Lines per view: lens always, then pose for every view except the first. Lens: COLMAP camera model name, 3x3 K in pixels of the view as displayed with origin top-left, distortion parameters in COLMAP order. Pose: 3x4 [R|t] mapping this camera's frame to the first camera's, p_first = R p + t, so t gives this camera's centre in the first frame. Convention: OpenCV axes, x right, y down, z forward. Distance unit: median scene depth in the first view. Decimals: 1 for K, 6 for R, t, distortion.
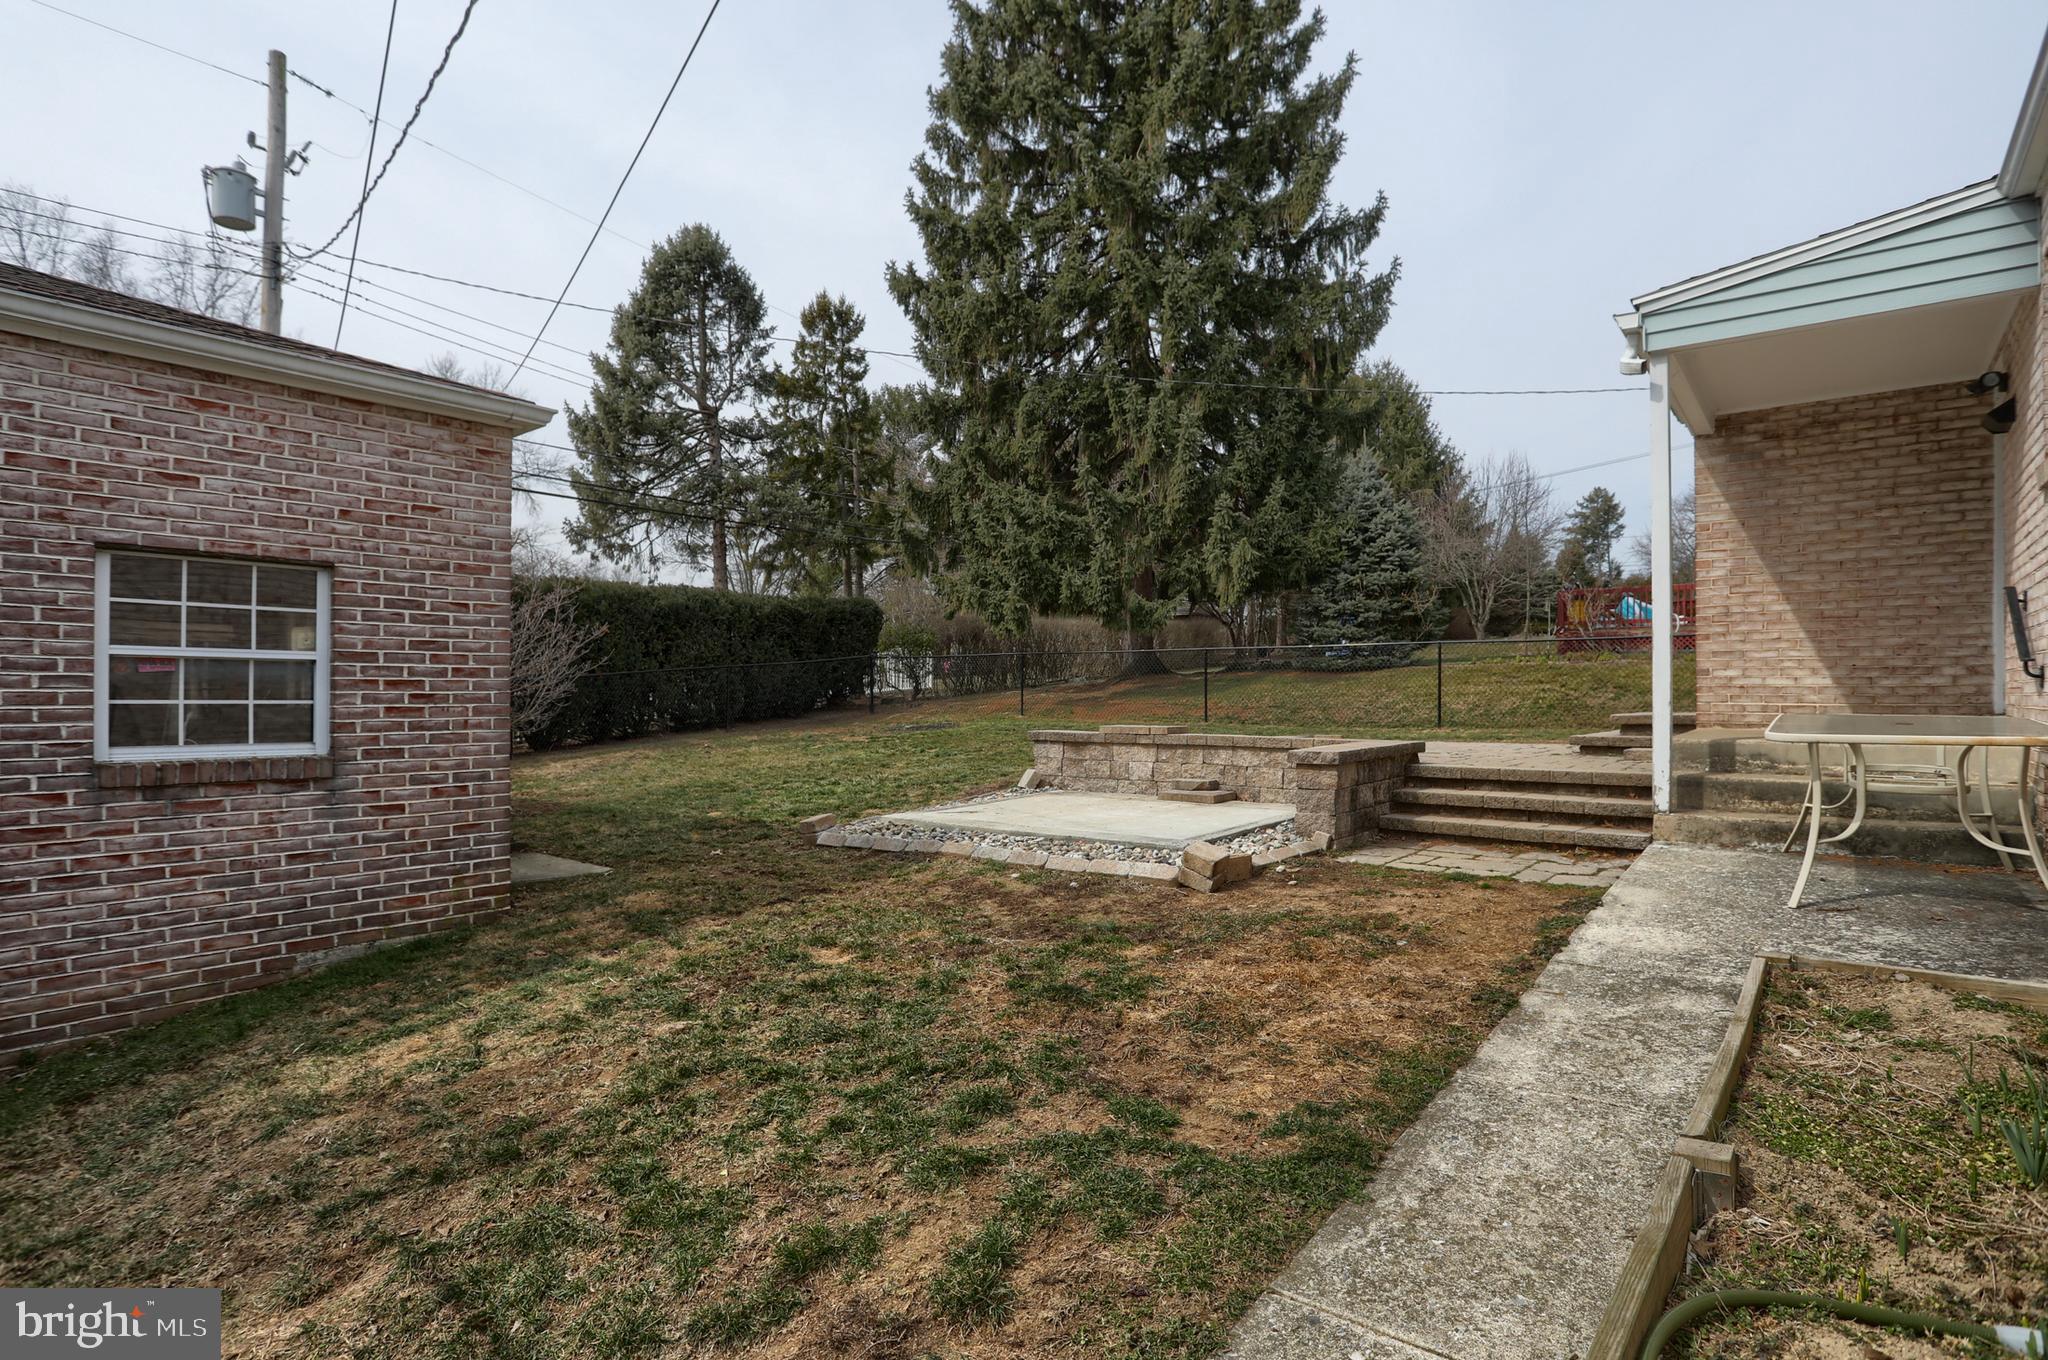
lens RADIAL K [[1075.5, 0, 1024.0], [0, 1075.5, 680.0], [0, 0, 1]] dist [0.001125, 0.001029]
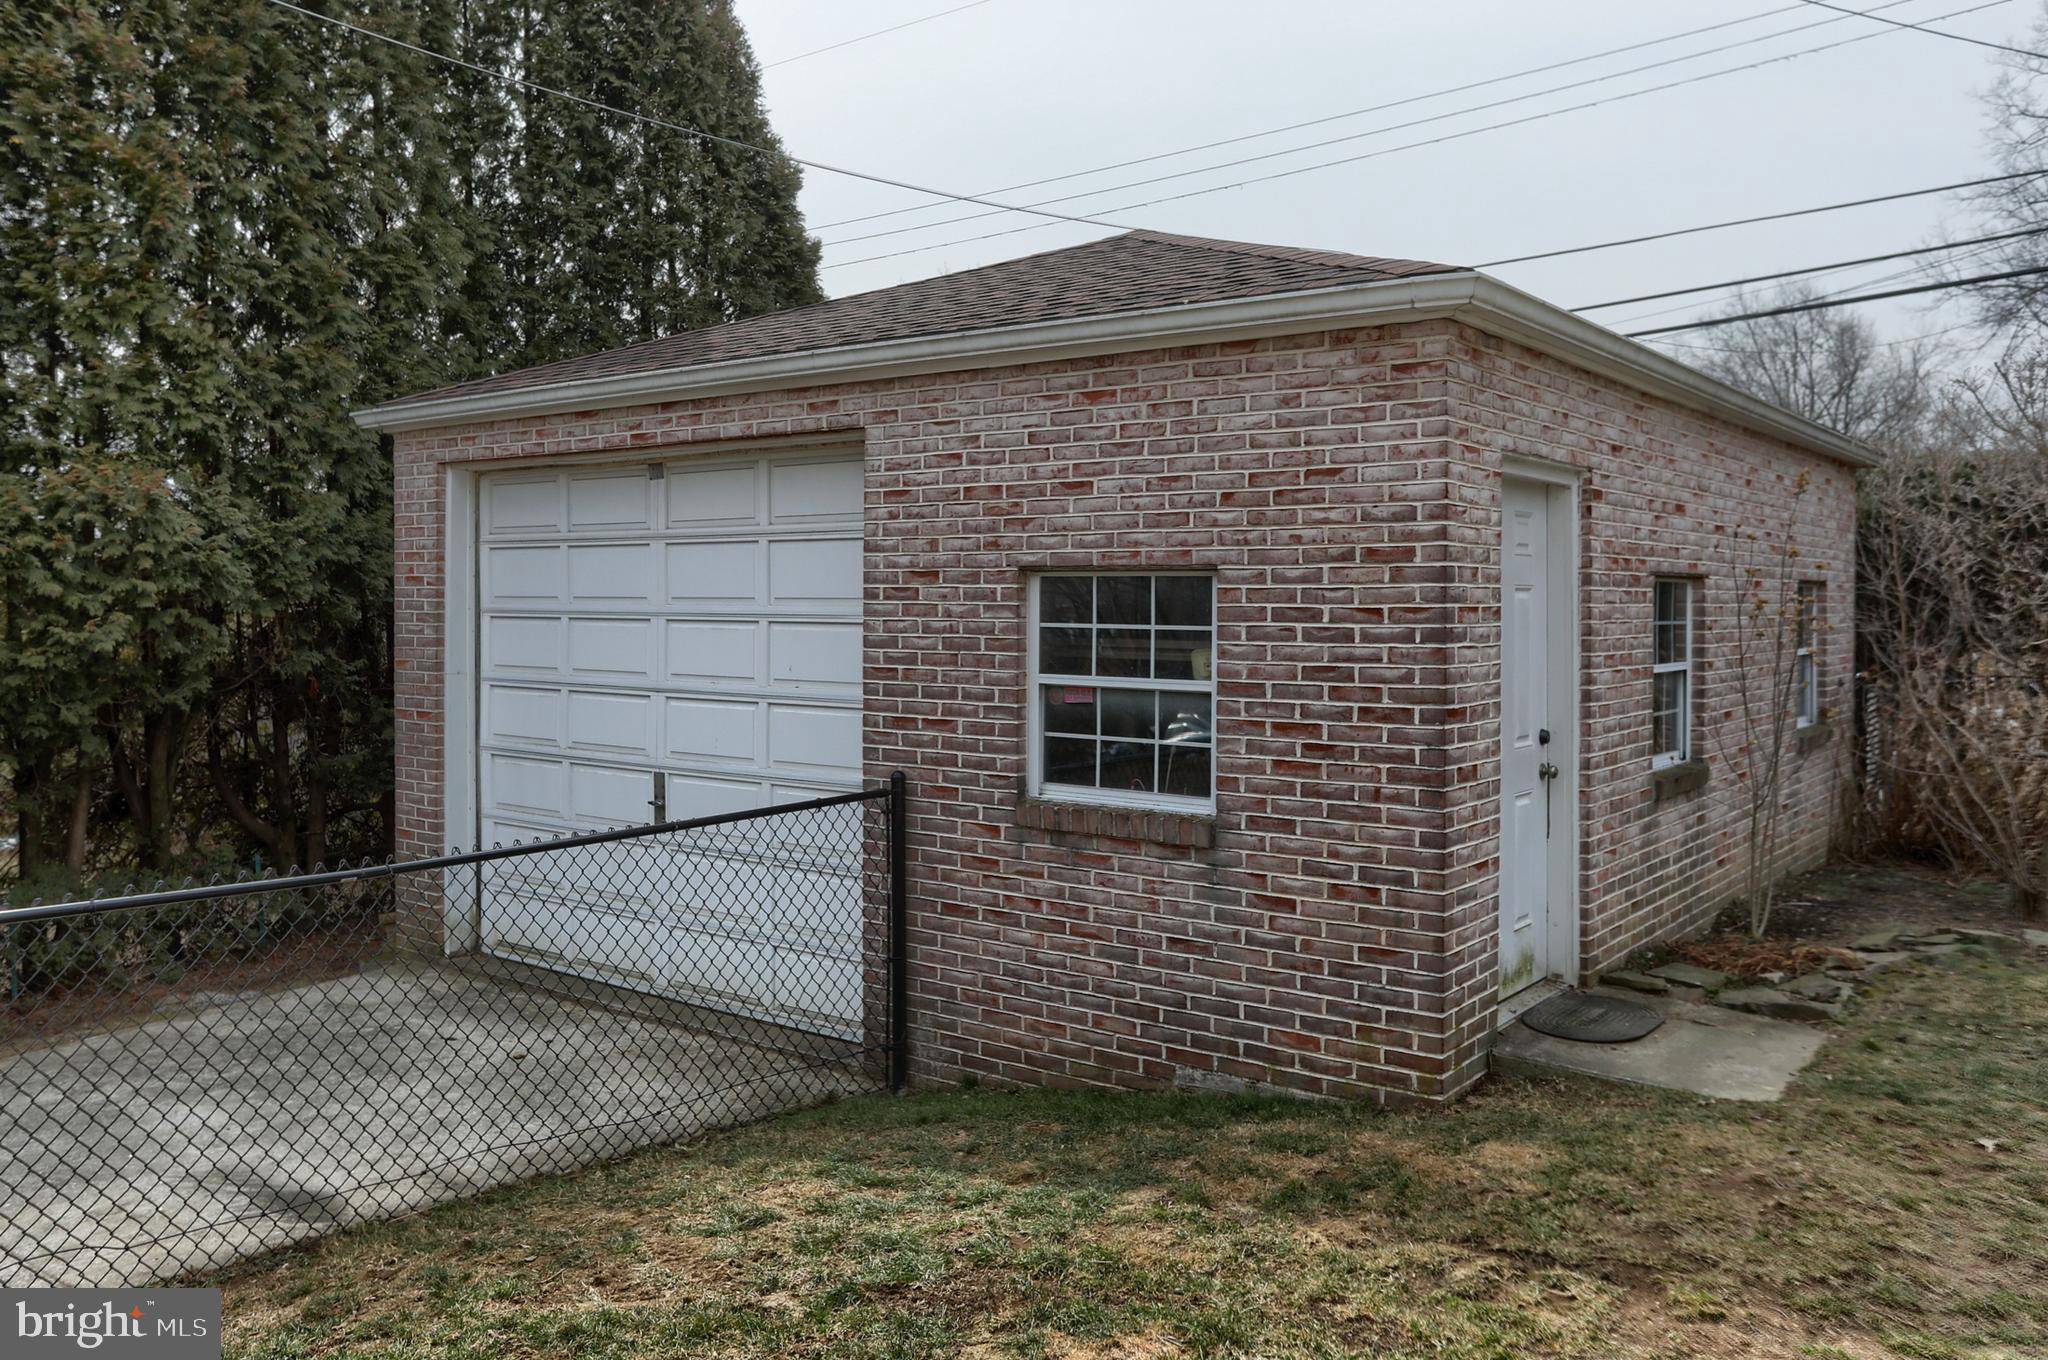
lens RADIAL K [[1637.0, 0, 1025.6], [0, 1637.0, 613.8], [0, 0, 1]] dist [-0.007271, -0.000386]
pose [[0.027990, 0.009258, -0.999565, 0.506467], [0.007876, 0.999924, 0.009482, -0.086637], [0.999577, -0.008138, 0.027915, 0.834180]]
